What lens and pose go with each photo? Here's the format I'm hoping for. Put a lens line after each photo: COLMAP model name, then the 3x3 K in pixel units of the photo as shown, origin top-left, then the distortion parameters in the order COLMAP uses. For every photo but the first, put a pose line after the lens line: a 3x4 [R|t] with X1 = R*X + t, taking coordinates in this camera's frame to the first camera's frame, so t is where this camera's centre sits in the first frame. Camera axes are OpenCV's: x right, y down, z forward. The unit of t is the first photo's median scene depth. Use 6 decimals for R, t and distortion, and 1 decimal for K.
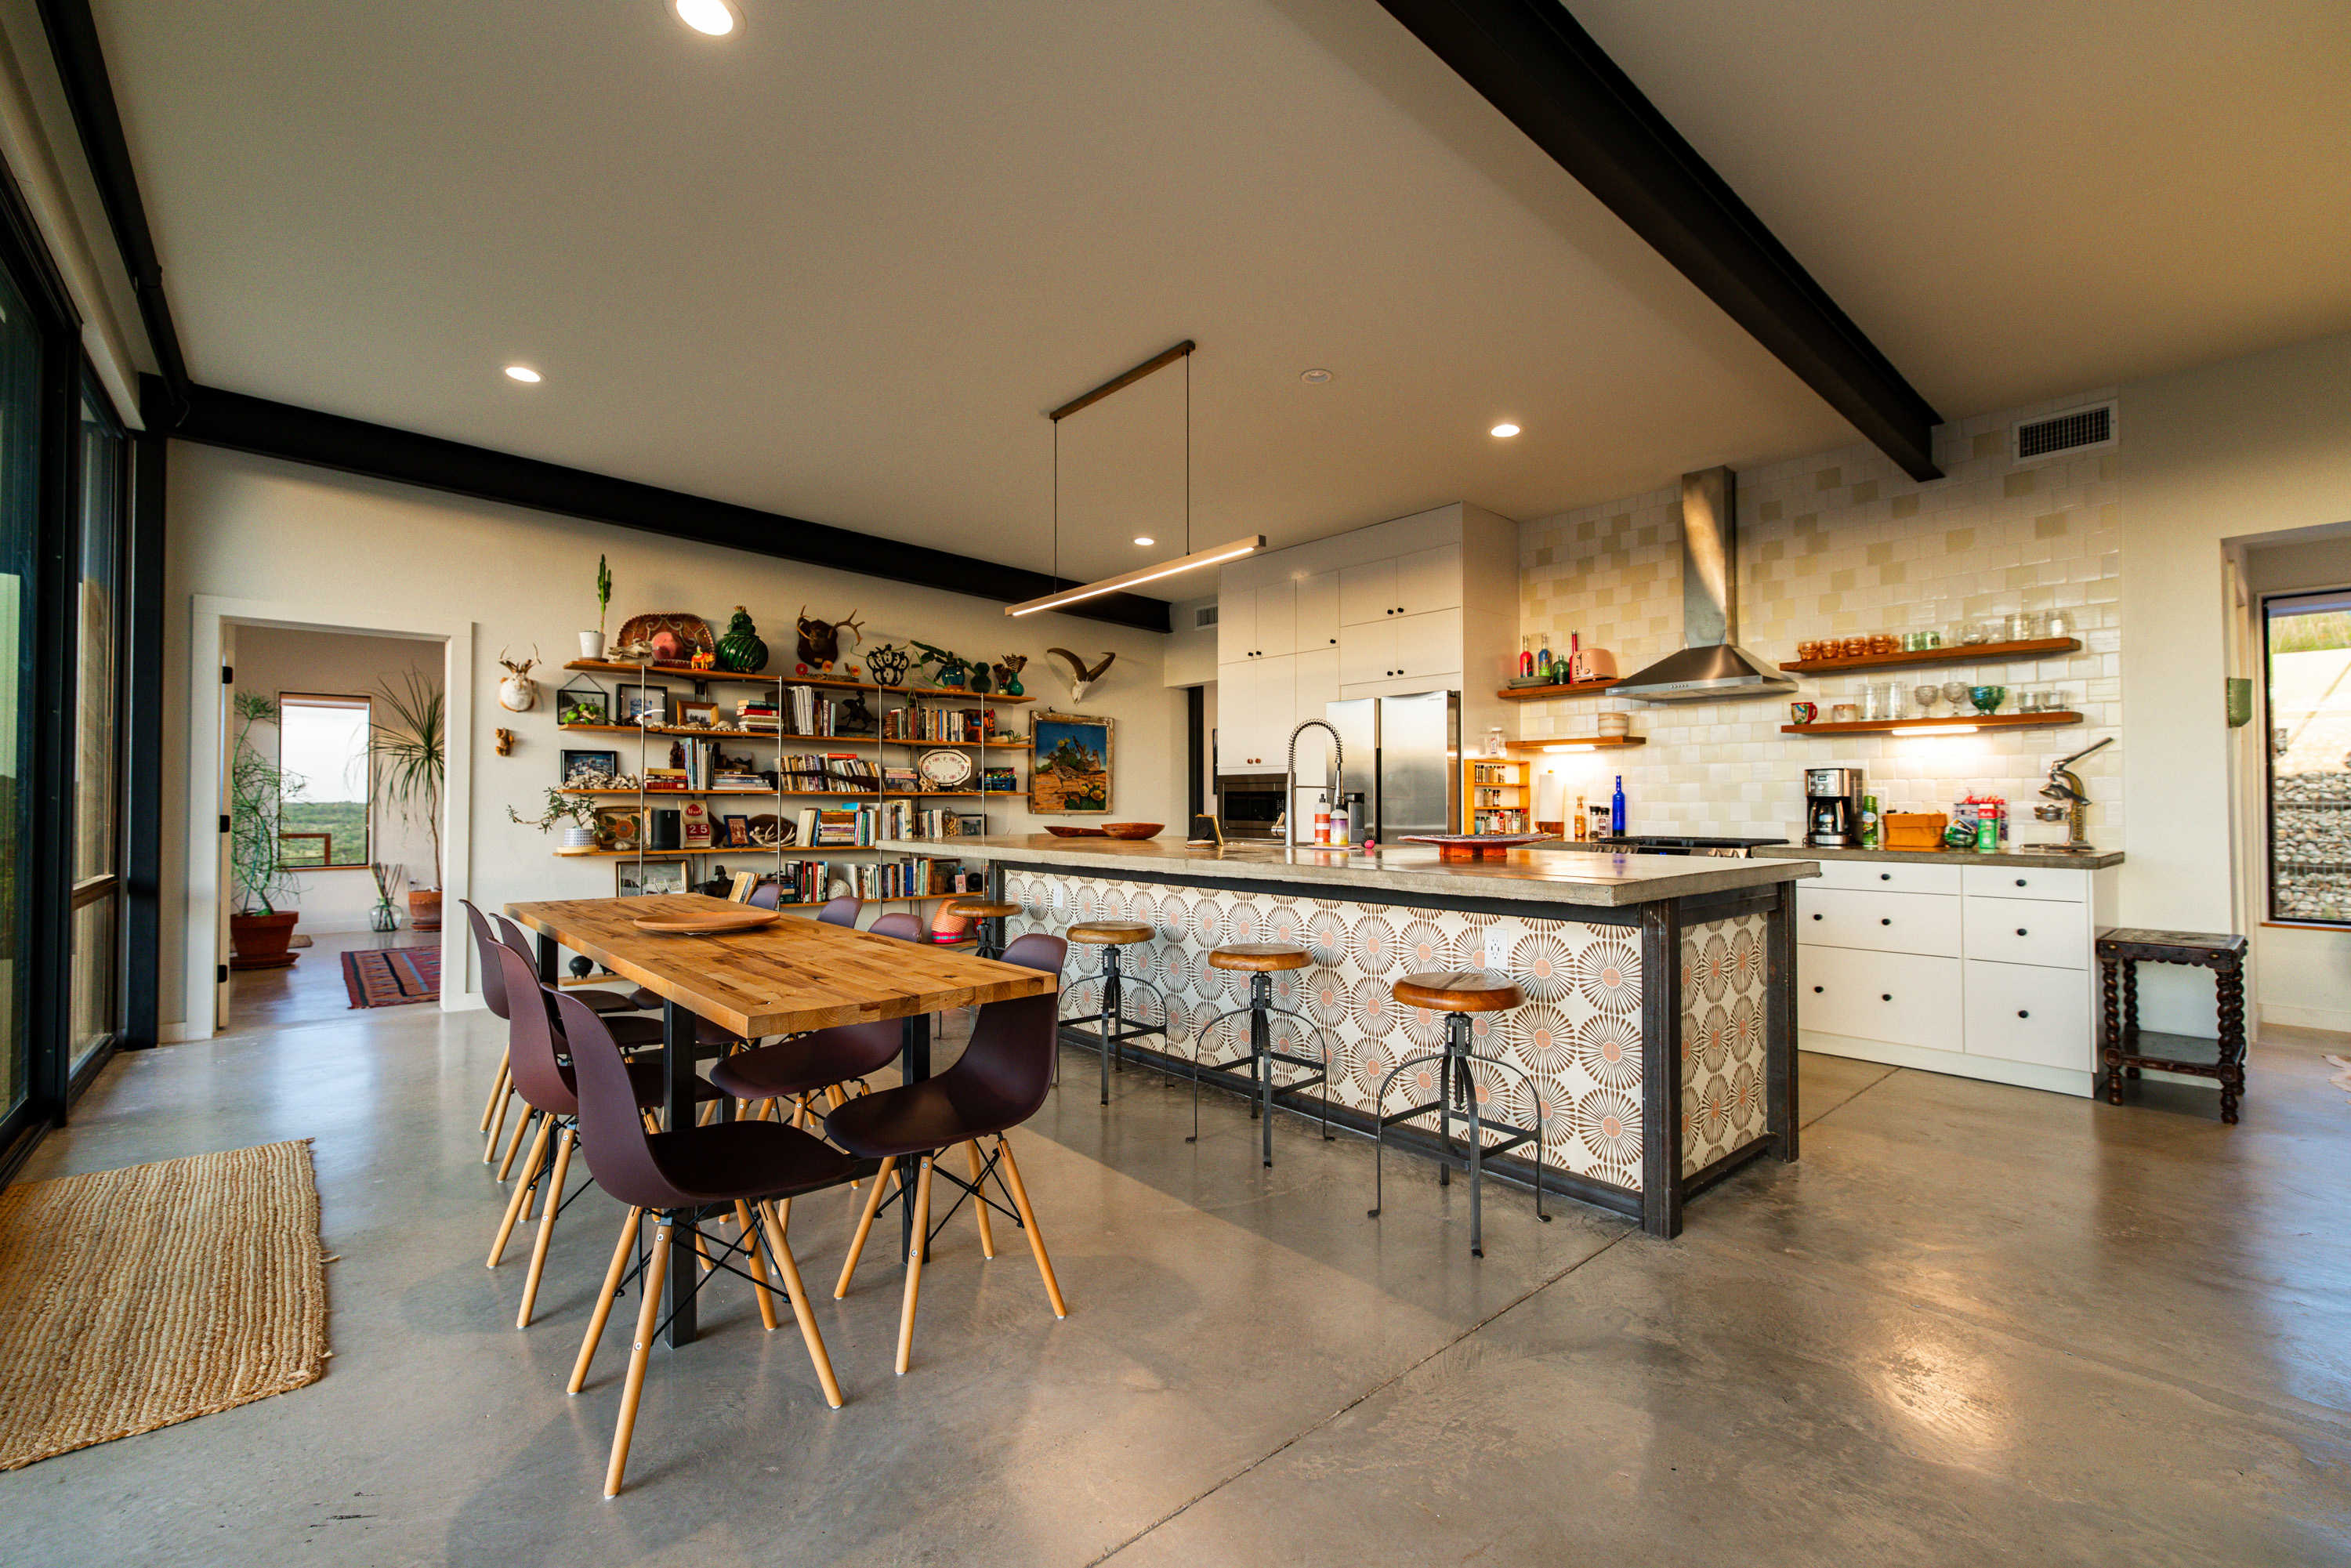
lens RADIAL K [[1011.9, 0, 1182.2], [0, 1011.9, 784.2], [0, 0, 1]] dist [-0.000165, -0.000152]
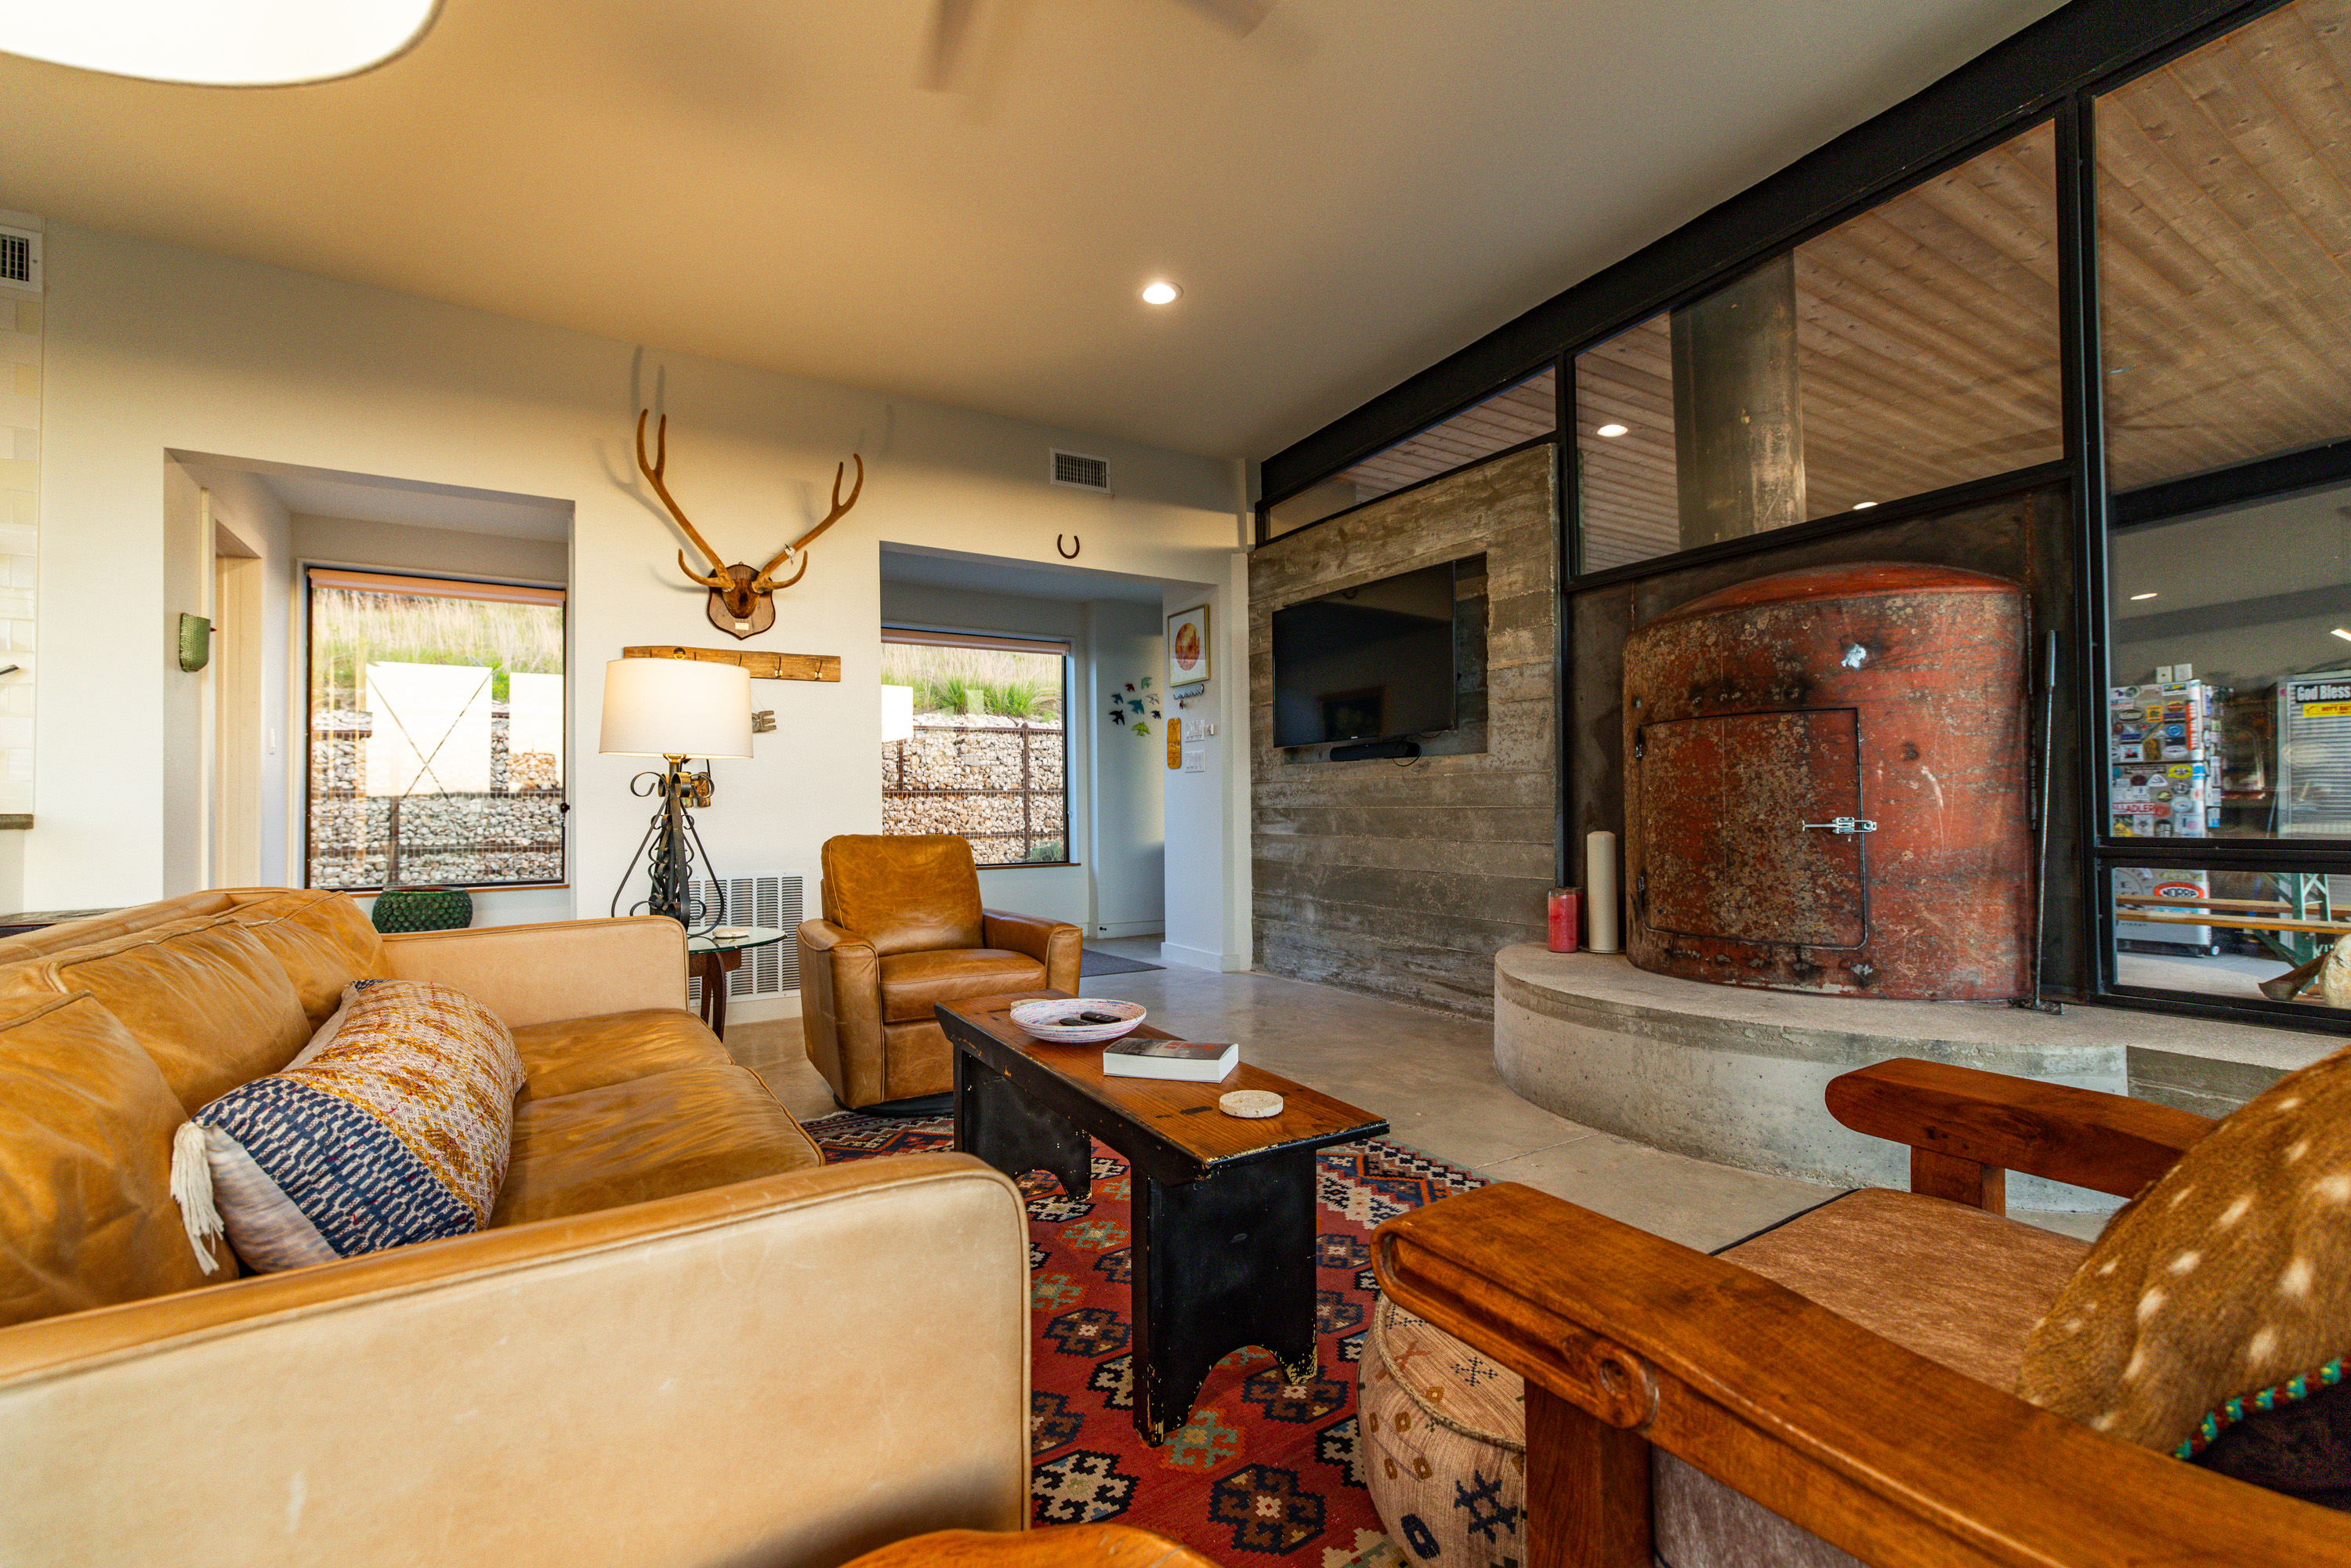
lens RADIAL K [[1011.9, 0, 1178.9], [0, 1011.9, 781.2], [0, 0, 1]] dist [-0.000165, -0.000152]
pose [[0.158706, 0.023277, 0.987051, 0.265635], [-0.010460, 0.999706, -0.021893, 0.041840], [-0.987270, -0.006850, 0.158903, 0.007770]]
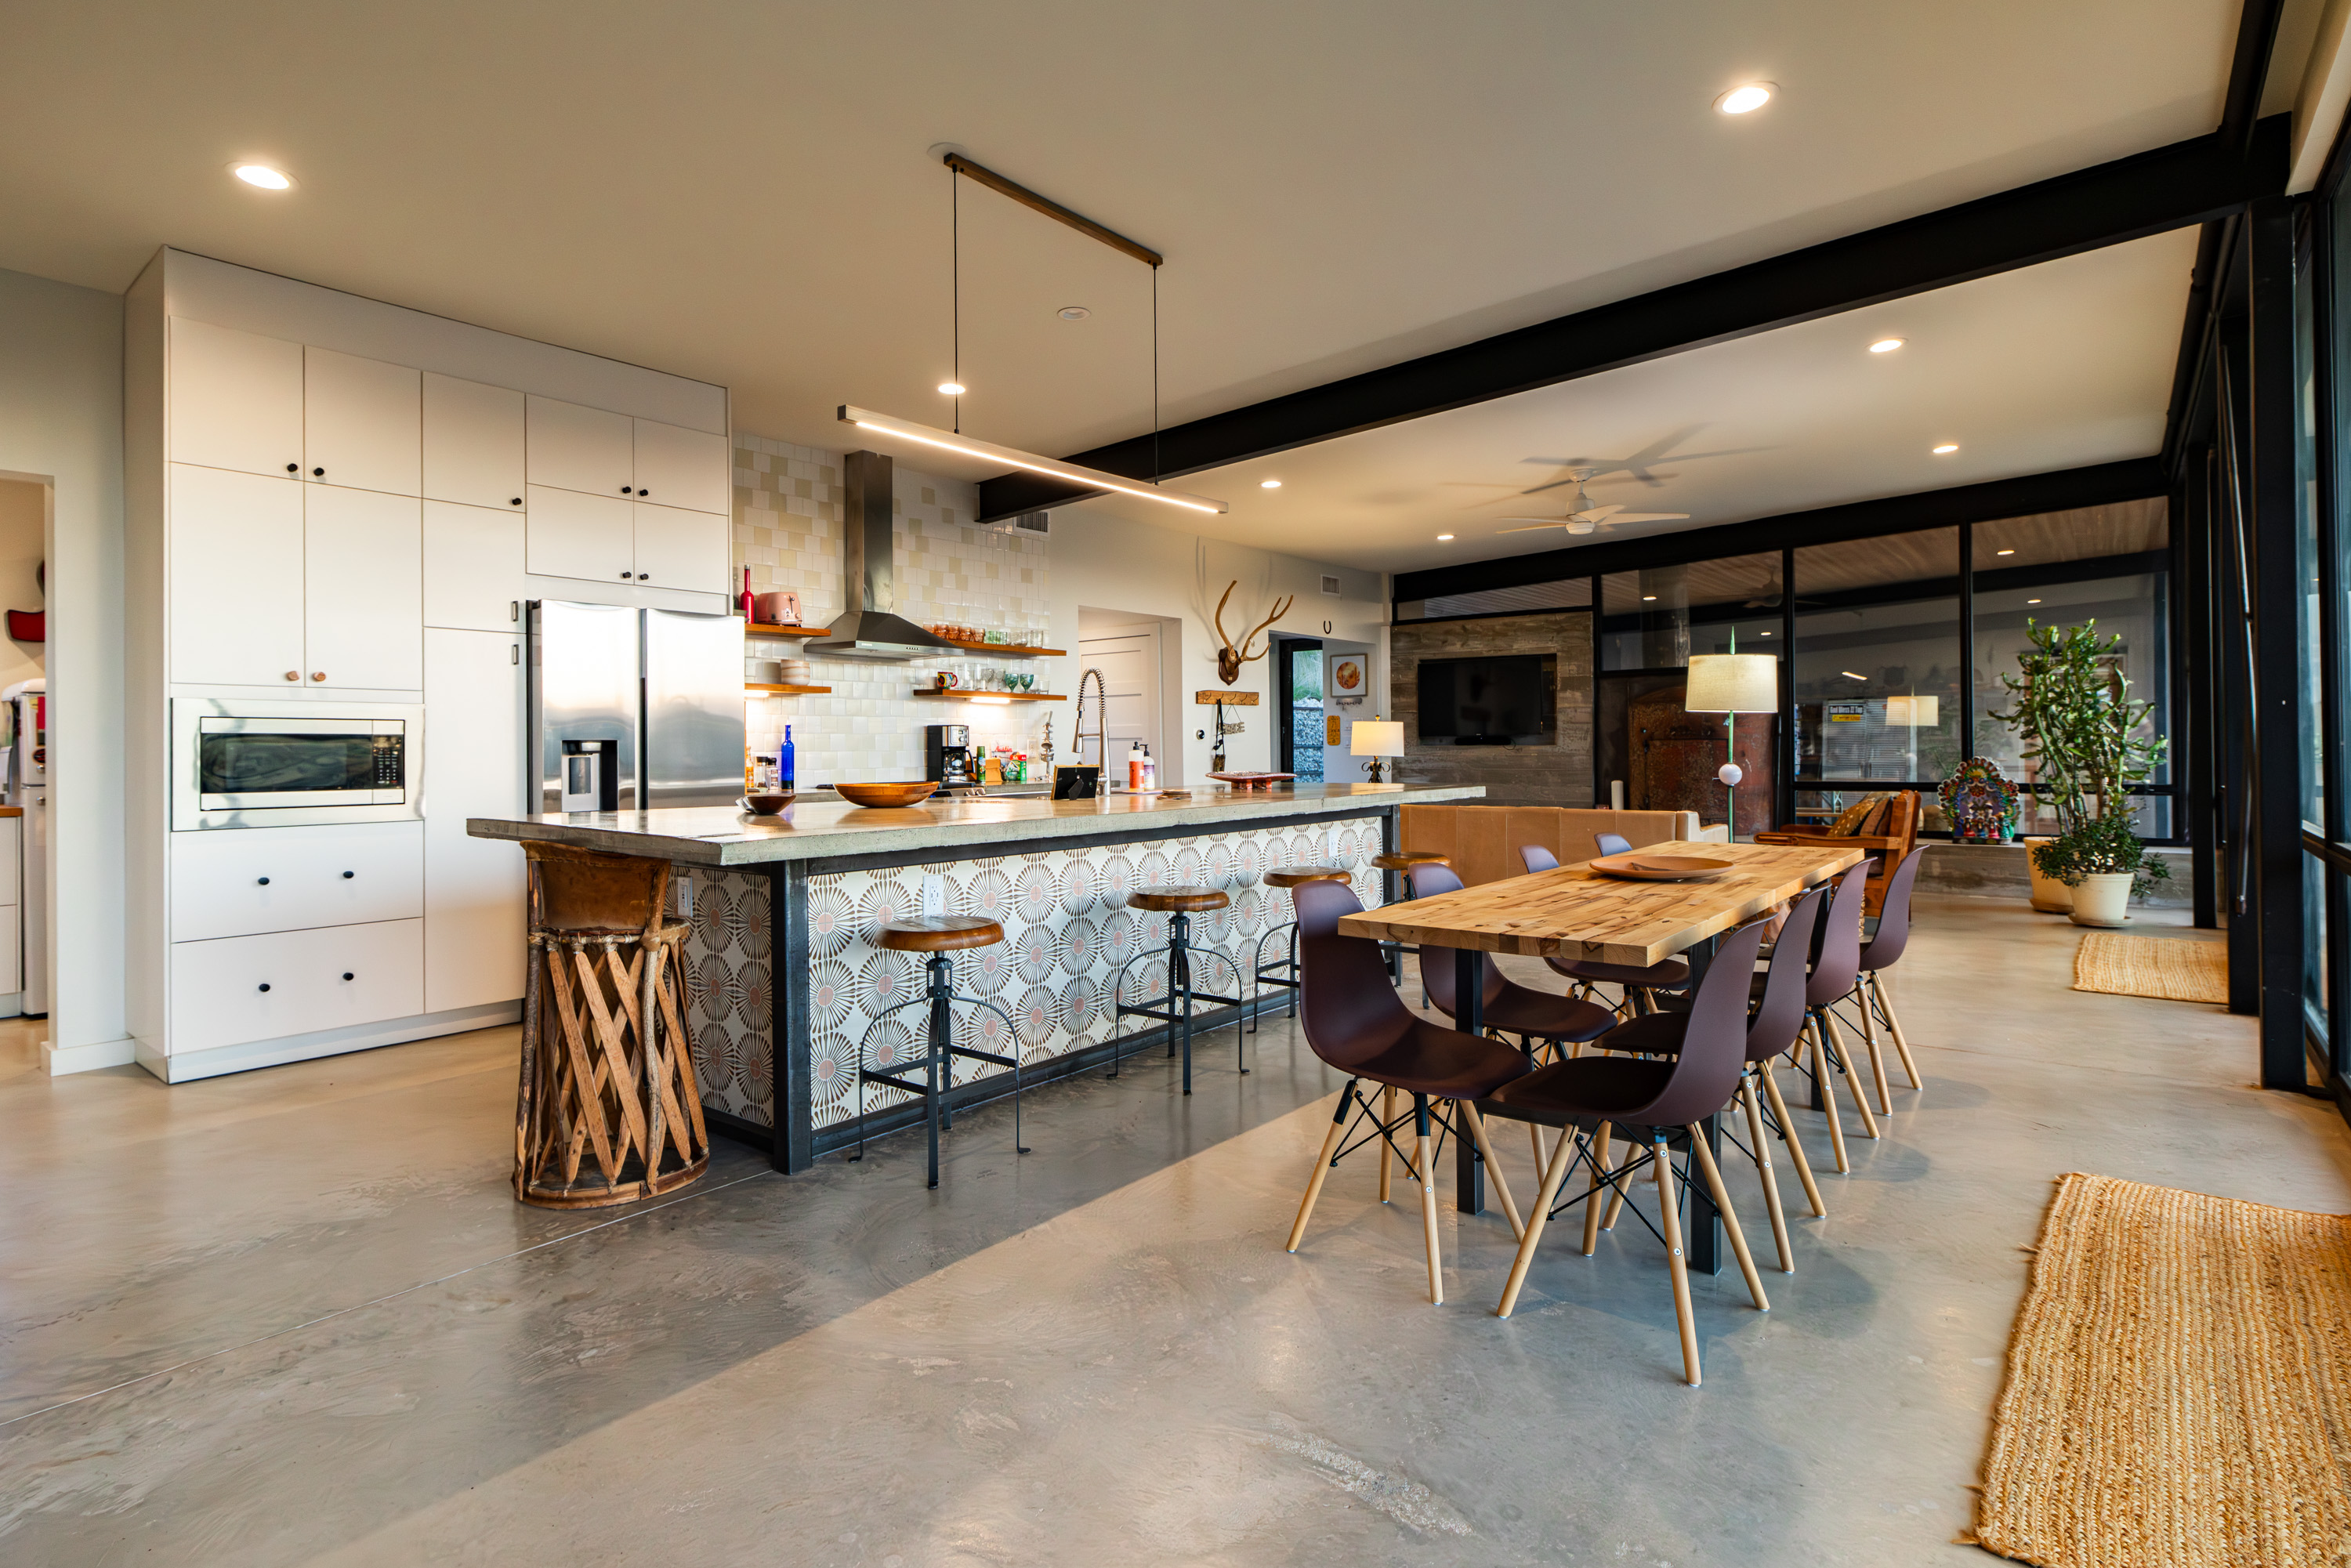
lens RADIAL K [[1170.4, 0, 1183.2], [0, 1170.4, 744.5], [0, 0, 1]] dist [-0.000948, 0.000167]
pose [[-0.182280, 0.004402, 0.983237, -0.898271], [-0.010891, 0.999920, -0.006496, 0.016561], [-0.983186, -0.011893, -0.182218, 0.992258]]
